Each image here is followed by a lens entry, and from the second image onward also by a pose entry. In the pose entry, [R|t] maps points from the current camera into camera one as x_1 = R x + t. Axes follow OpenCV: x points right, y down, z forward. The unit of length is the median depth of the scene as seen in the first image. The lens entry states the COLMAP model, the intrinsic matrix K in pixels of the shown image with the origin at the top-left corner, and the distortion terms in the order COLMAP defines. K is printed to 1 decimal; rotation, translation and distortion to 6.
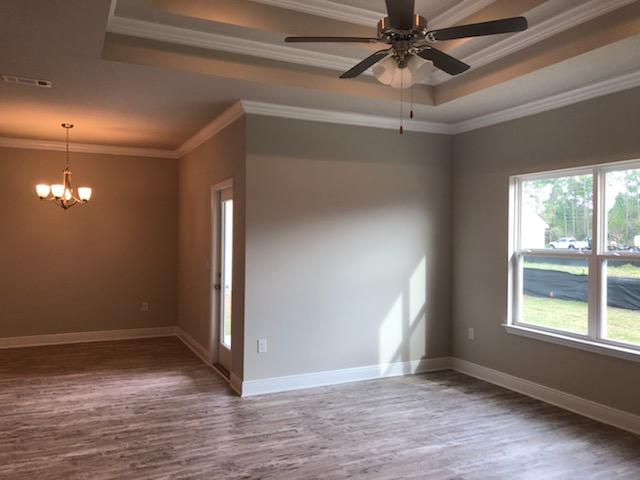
lens RADIAL K [[523.8, 0, 321.9], [0, 523.8, 236.8], [0, 0, 1]] dist [0.019729, -0.014569]
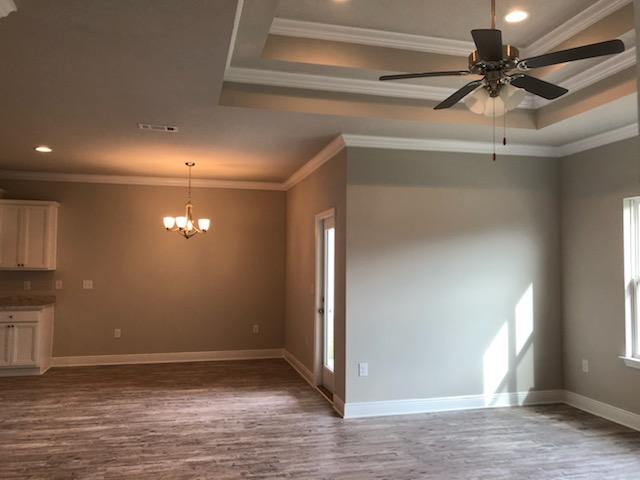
lens RADIAL K [[523.8, 0, 322.3], [0, 523.8, 237.8], [0, 0, 1]] dist [0.019729, -0.014569]
pose [[0.979969, -0.011273, -0.198832, 0.015524], [0.001194, 0.998711, -0.050737, 0.002997], [0.199147, 0.049484, 0.978719, -0.036612]]
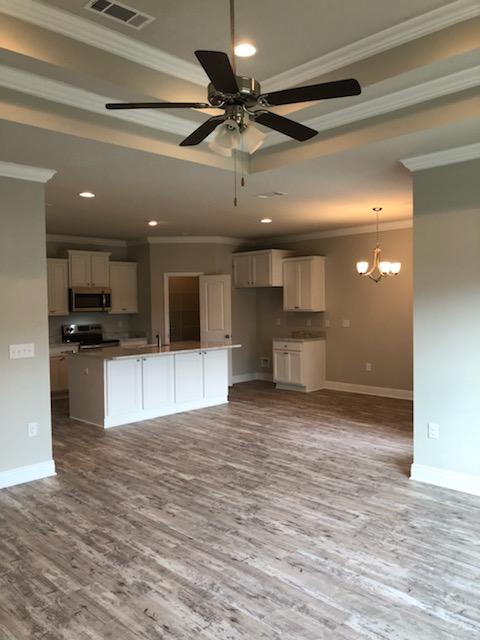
lens RADIAL K [[523.8, 0, 245.1], [0, 523.8, 319.3], [0, 0, 1]] dist [0.019729, -0.014569]
pose [[0.337521, 0.020681, -0.941091, 0.659823], [0.019106, 0.999402, 0.028814, -0.012591], [0.941124, -0.027706, 0.336924, 0.440221]]
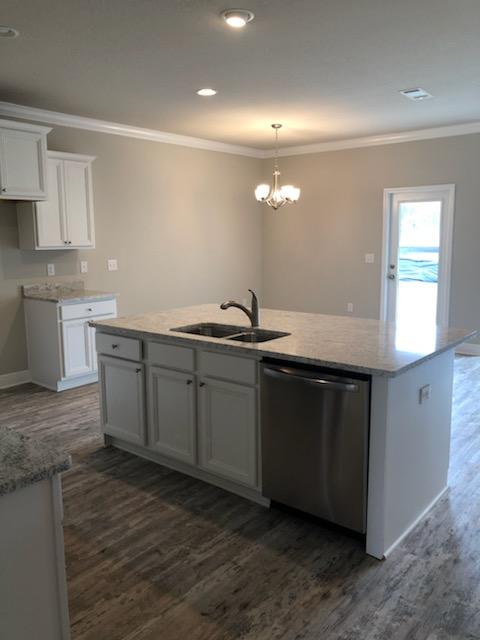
lens RADIAL K [[523.8, 0, 237.2], [0, 523.8, 316.8], [0, 0, 1]] dist [0.019729, -0.014569]
pose [[0.910983, -0.080864, 0.404439, -1.302572], [0.016930, 0.987097, 0.159225, -0.012208], [-0.412096, -0.138204, 0.900598, 0.086612]]
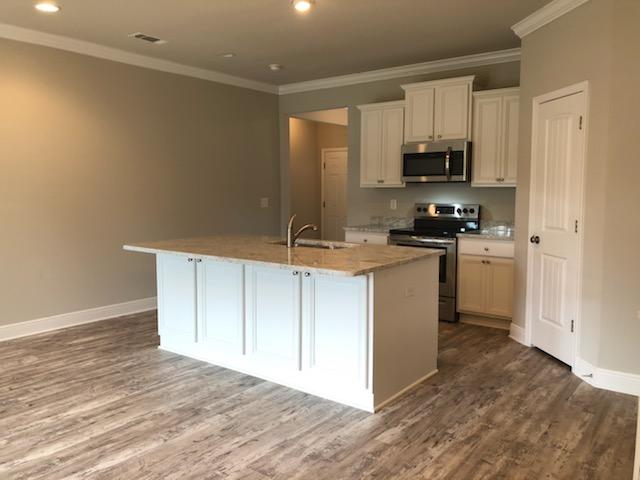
lens RADIAL K [[523.8, 0, 327.6], [0, 523.8, 246.0], [0, 0, 1]] dist [0.019729, -0.014569]
pose [[-0.892361, 0.044515, -0.449121, -0.645678], [-0.003510, 0.994409, 0.105535, 0.022807], [0.451308, 0.095752, -0.887216, 1.538554]]
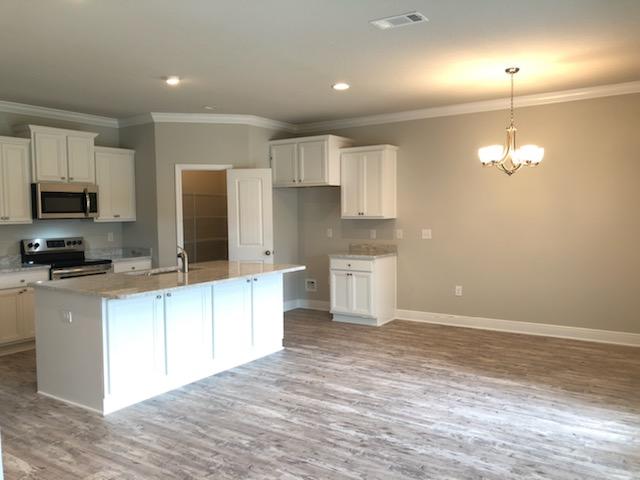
lens RADIAL K [[523.8, 0, 324.8], [0, 523.8, 239.9], [0, 0, 1]] dist [0.019729, -0.014569]
pose [[0.509954, 0.034766, -0.859499, 0.089259], [0.017599, 0.998552, 0.050833, 0.001176], [0.860021, -0.041049, 0.508604, 0.440520]]
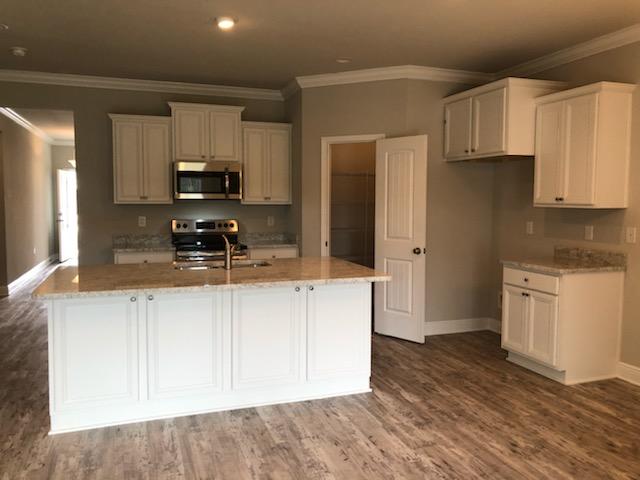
lens RADIAL K [[523.8, 0, 324.0], [0, 523.8, 239.6], [0, 0, 1]] dist [0.019729, -0.014569]
pose [[-0.108724, 0.071028, -0.991531, -0.166375], [-0.001497, 0.997431, 0.071614, 0.008992], [0.994071, 0.009270, -0.108338, 0.983477]]
